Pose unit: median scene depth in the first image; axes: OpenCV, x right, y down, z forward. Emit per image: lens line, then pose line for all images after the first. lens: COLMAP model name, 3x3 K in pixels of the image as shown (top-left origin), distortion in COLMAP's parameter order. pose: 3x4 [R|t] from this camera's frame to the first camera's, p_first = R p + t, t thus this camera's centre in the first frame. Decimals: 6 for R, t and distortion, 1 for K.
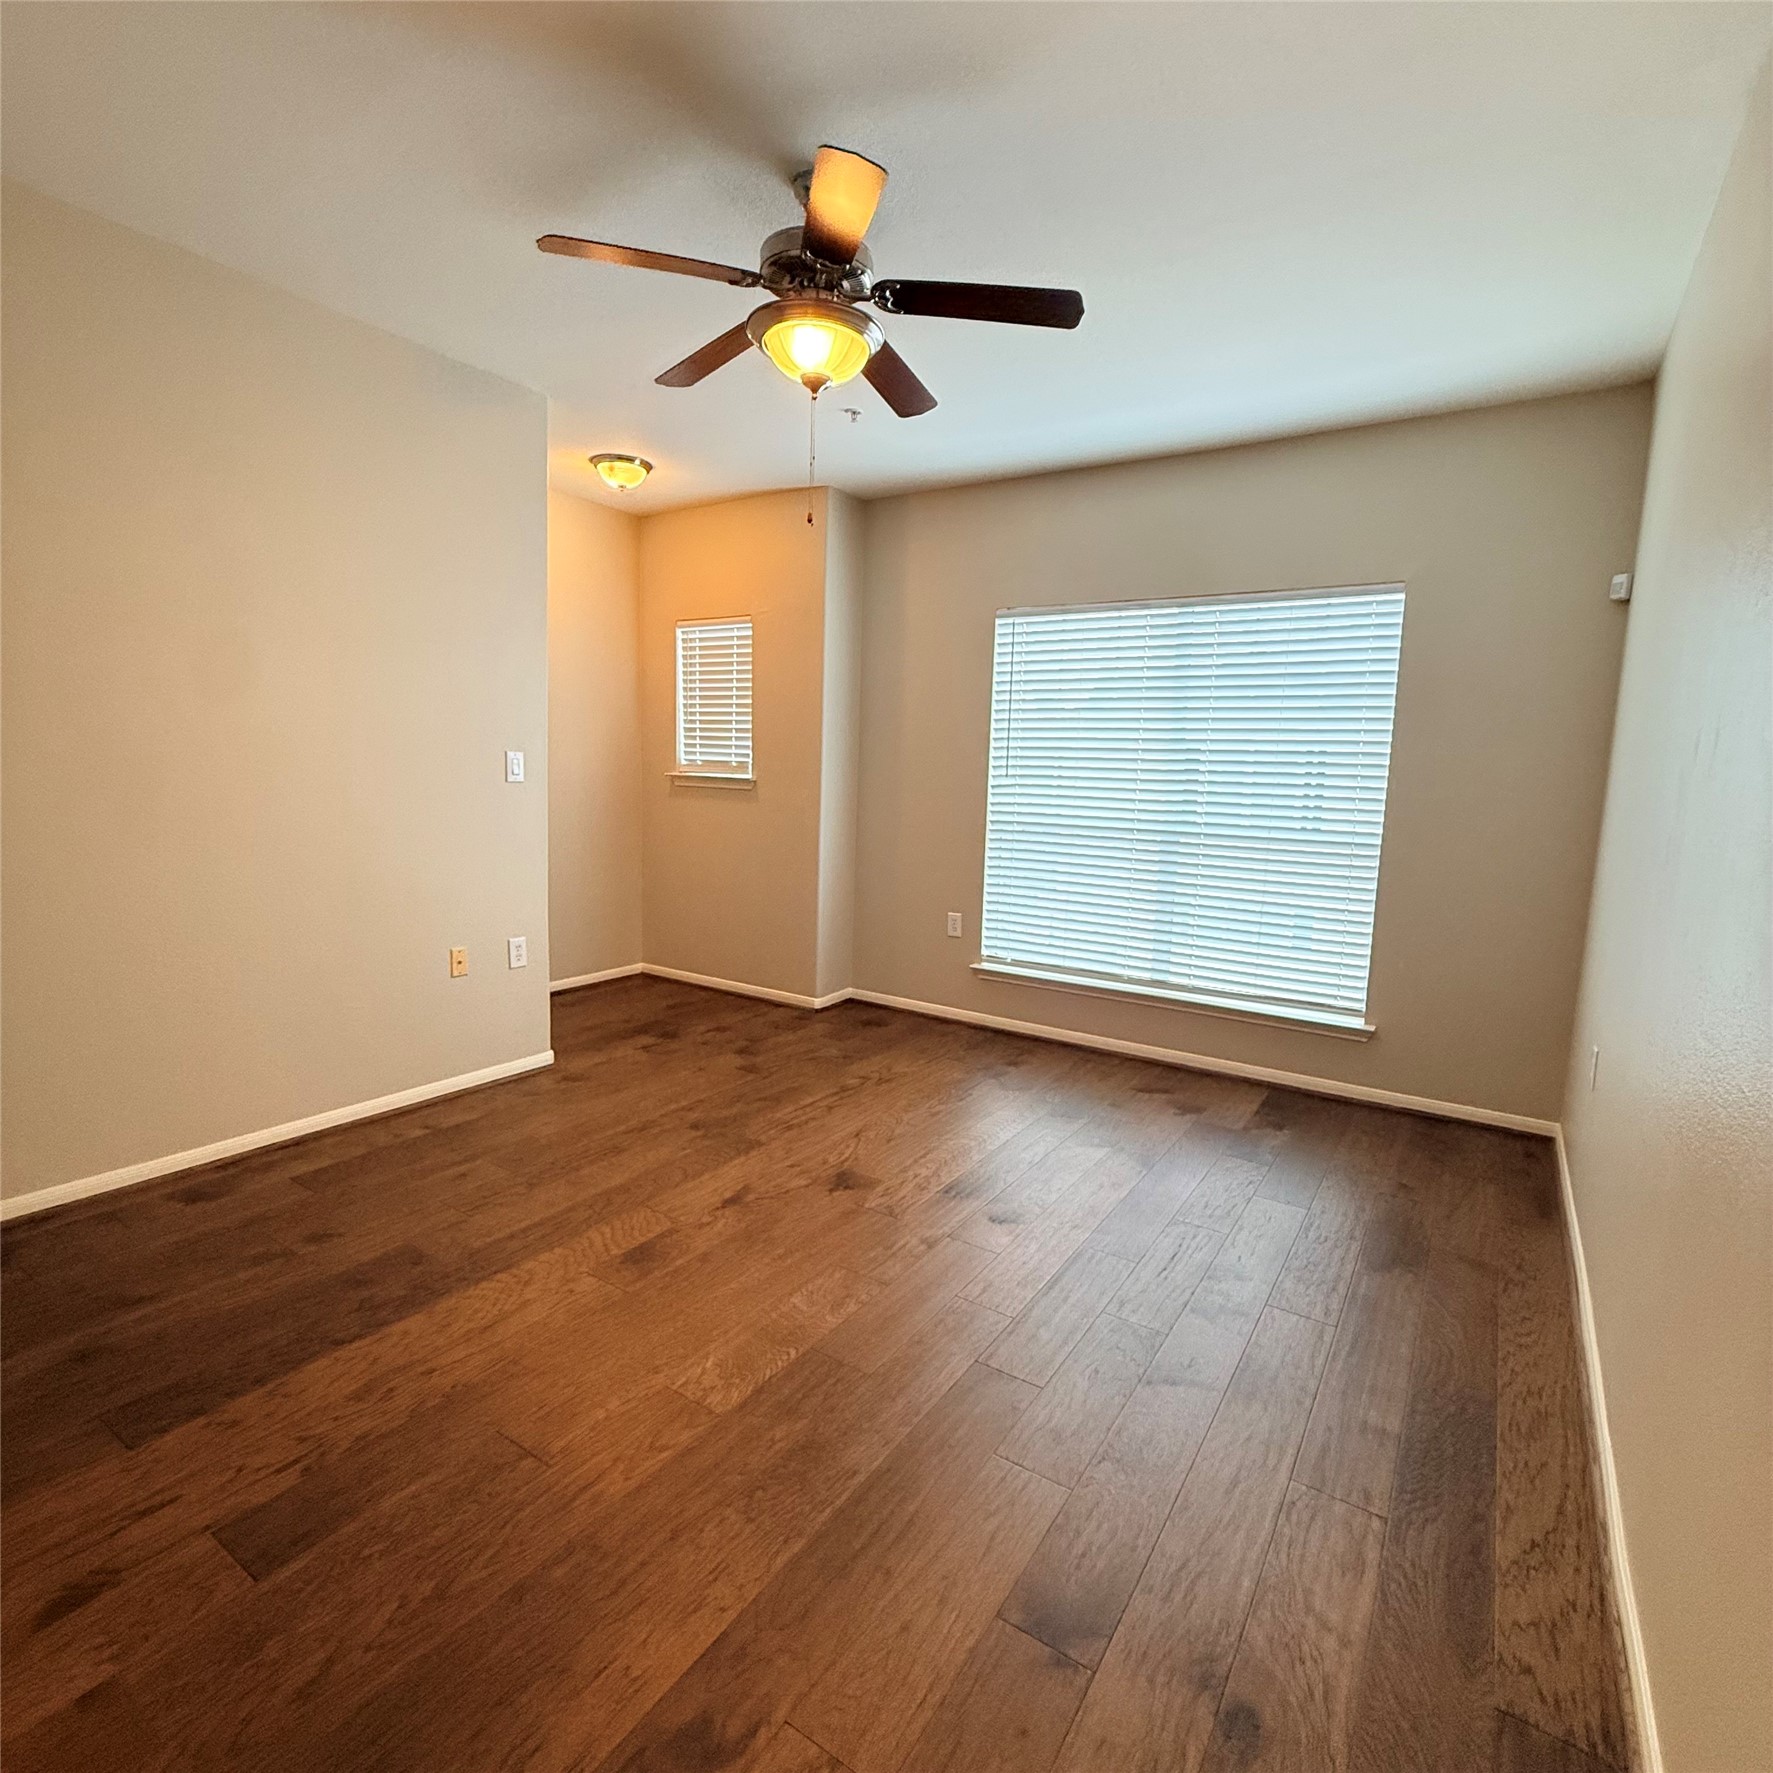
lens RADIAL K [[940.0, 0, 884.4], [0, 940.0, 883.8], [0, 0, 1]] dist [0.003442, -0.001326]
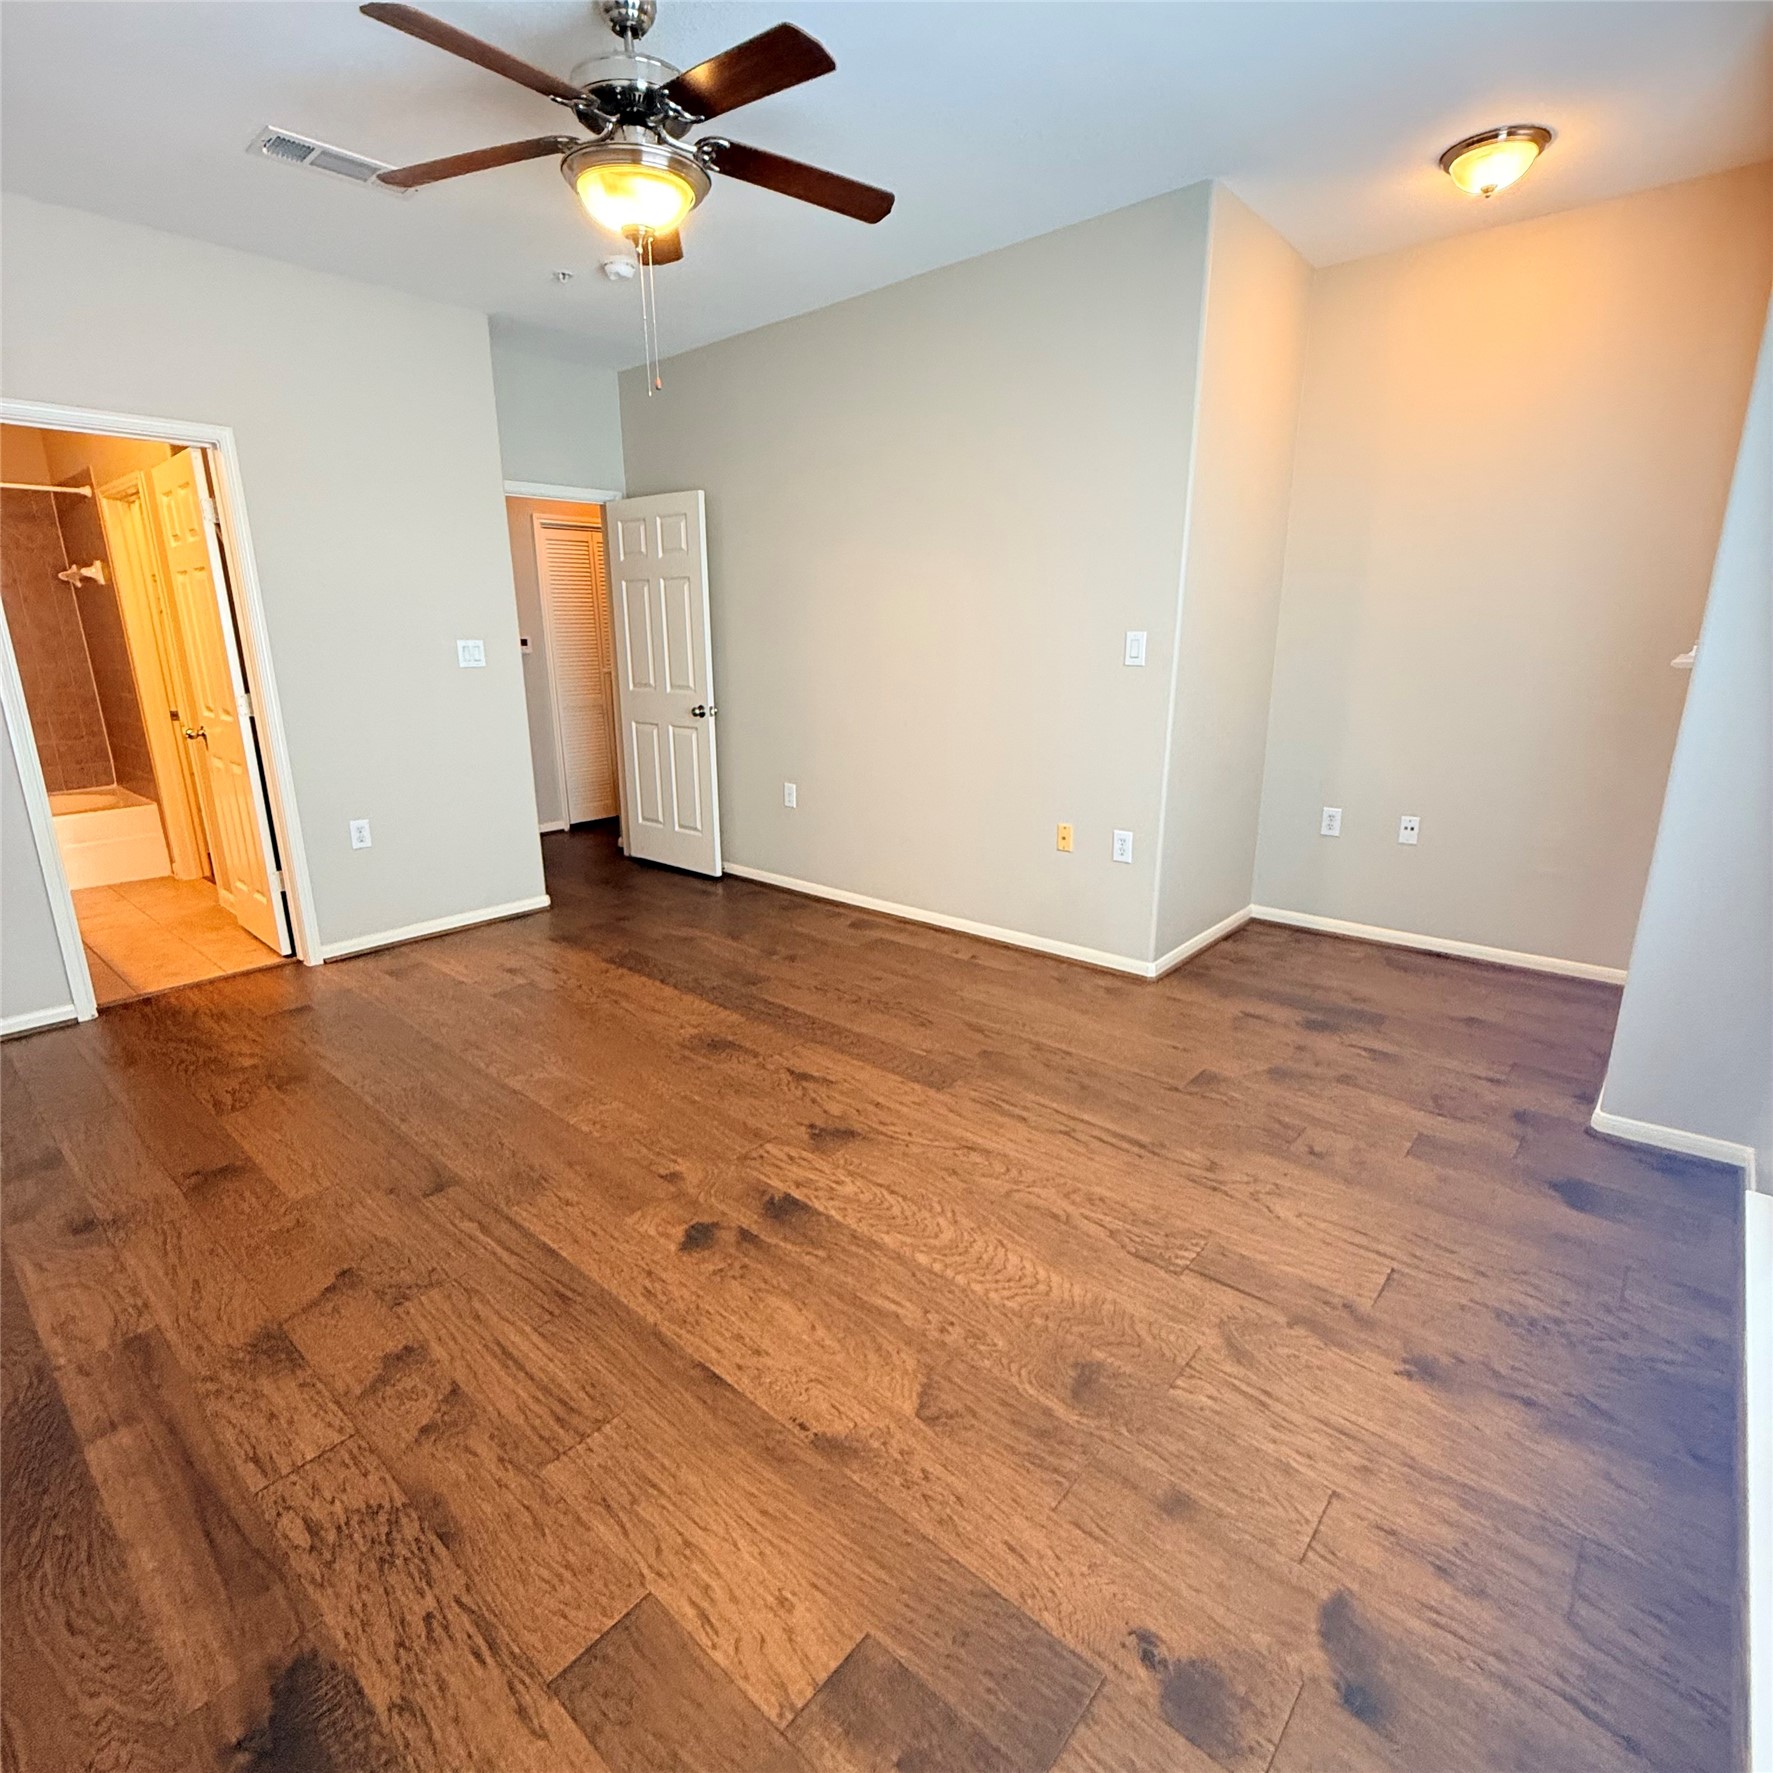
lens RADIAL K [[940.0, 0, 884.4], [0, 940.0, 883.8], [0, 0, 1]] dist [0.003442, -0.001326]
pose [[-0.137343, 0.230191, -0.963405, 0.699845], [-0.113478, 0.962561, 0.246167, -0.120405], [0.984002, 0.143135, -0.106079, 1.051328]]
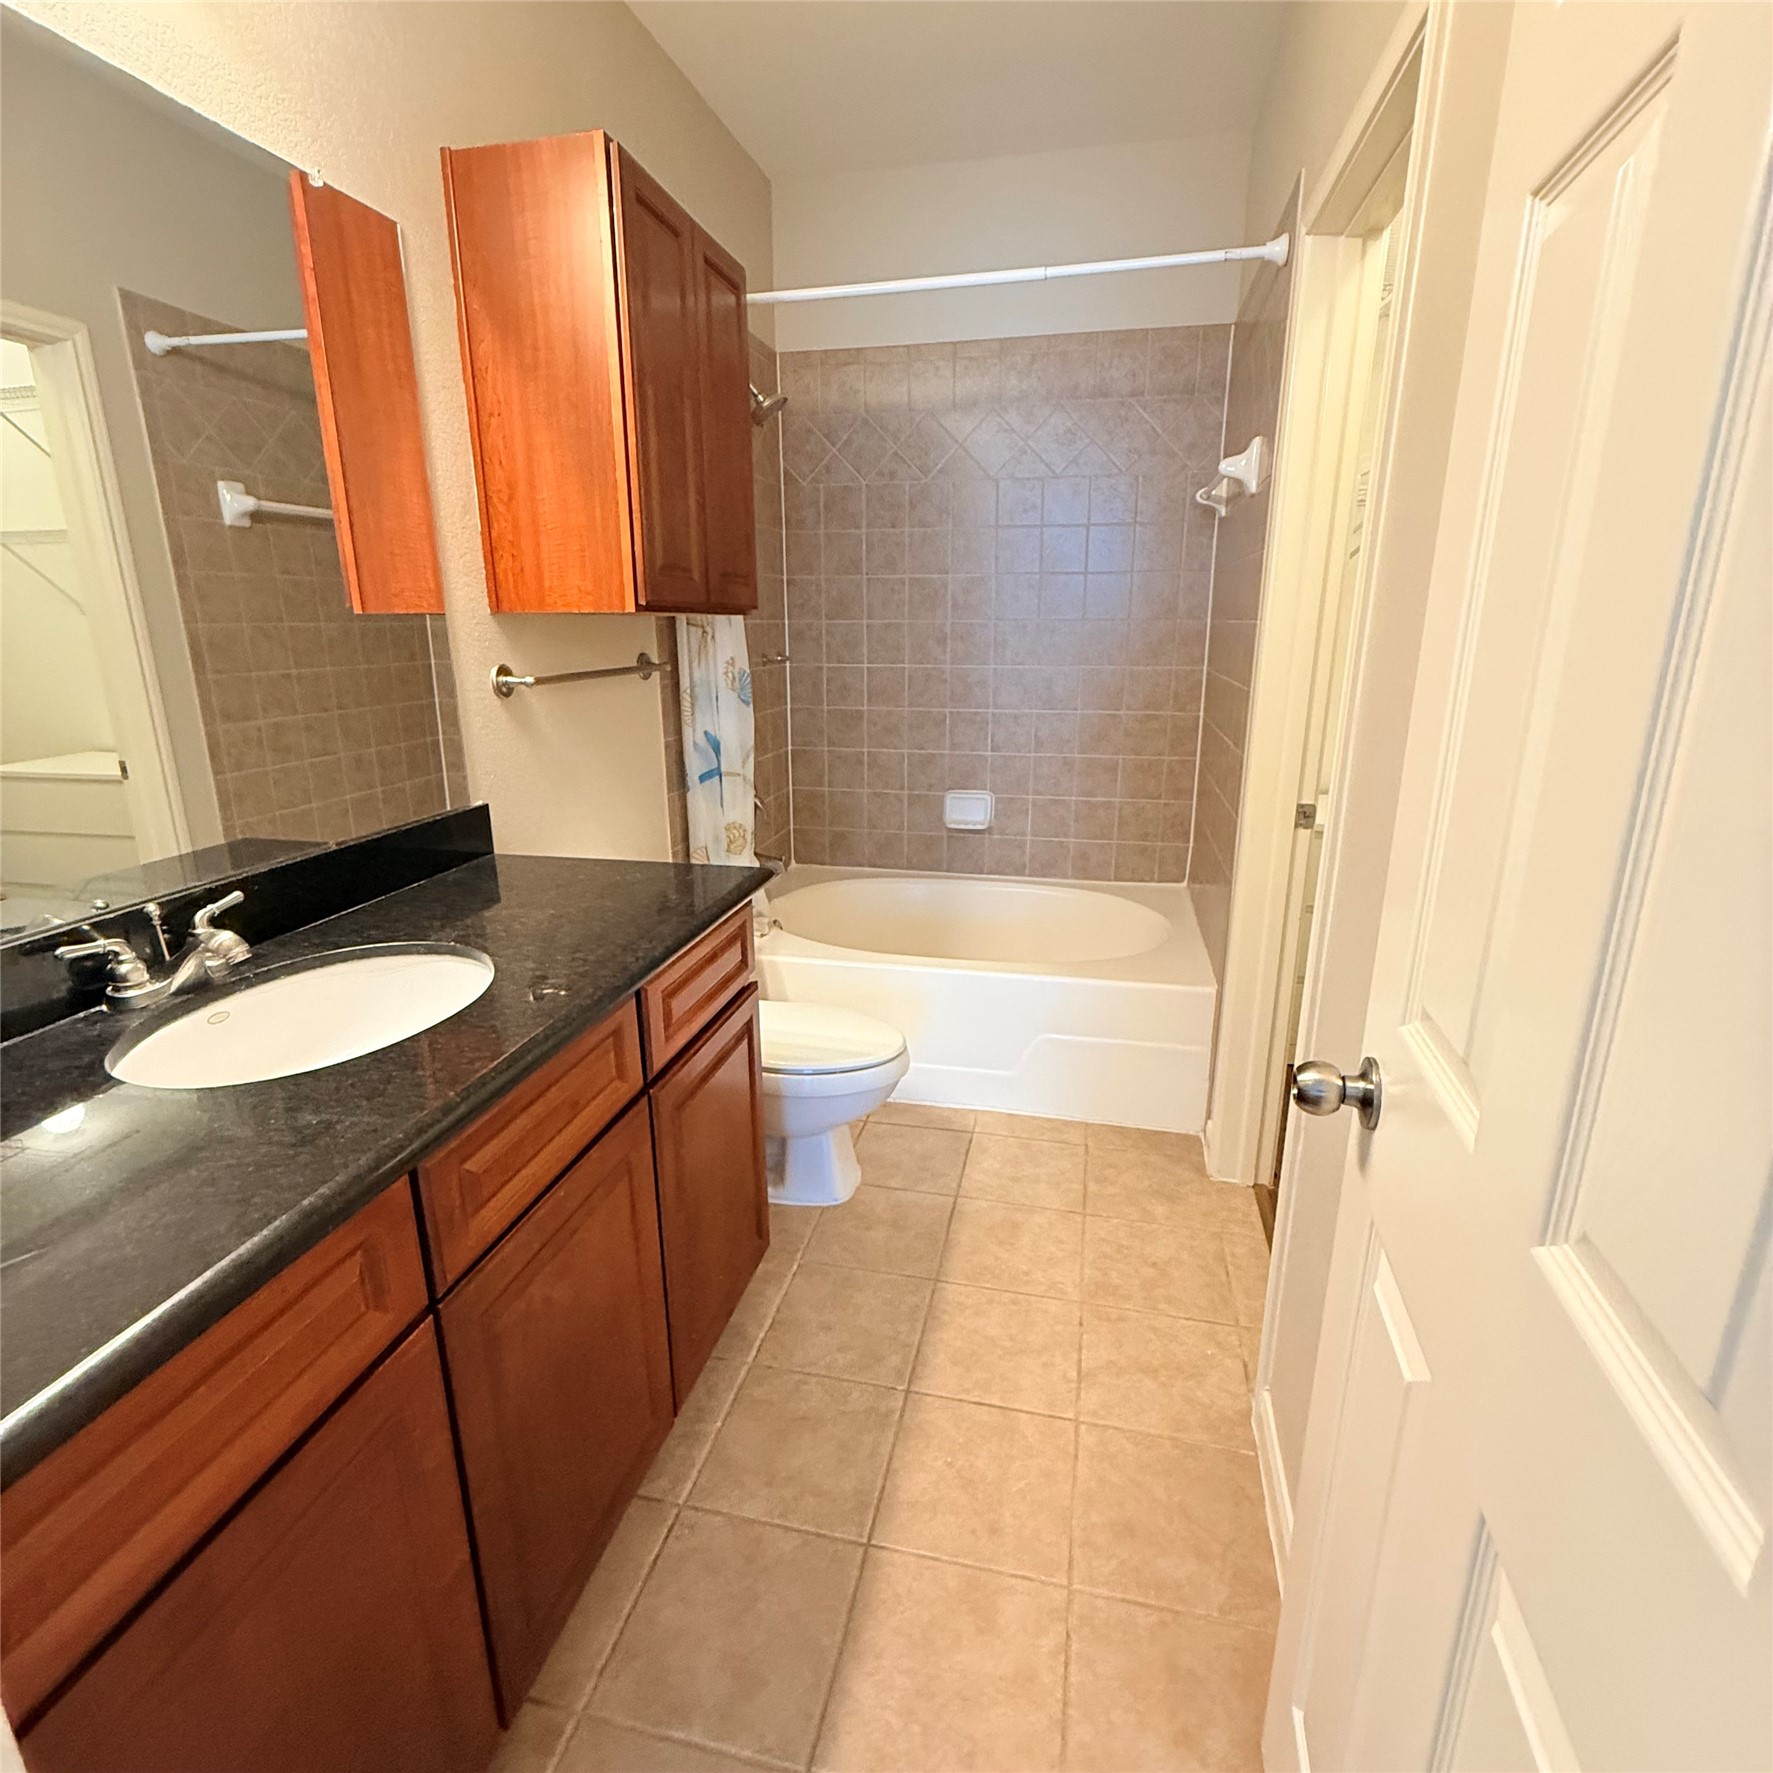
lens RADIAL K [[940.0, 0, 884.4], [0, 940.0, 883.8], [0, 0, 1]] dist [0.003442, -0.001326]
pose [[-0.936836, 0.069489, -0.342797, -0.284913], [-0.063997, 0.929467, 0.363311, -0.031341], [0.343864, 0.362301, -0.866312, 0.092886]]
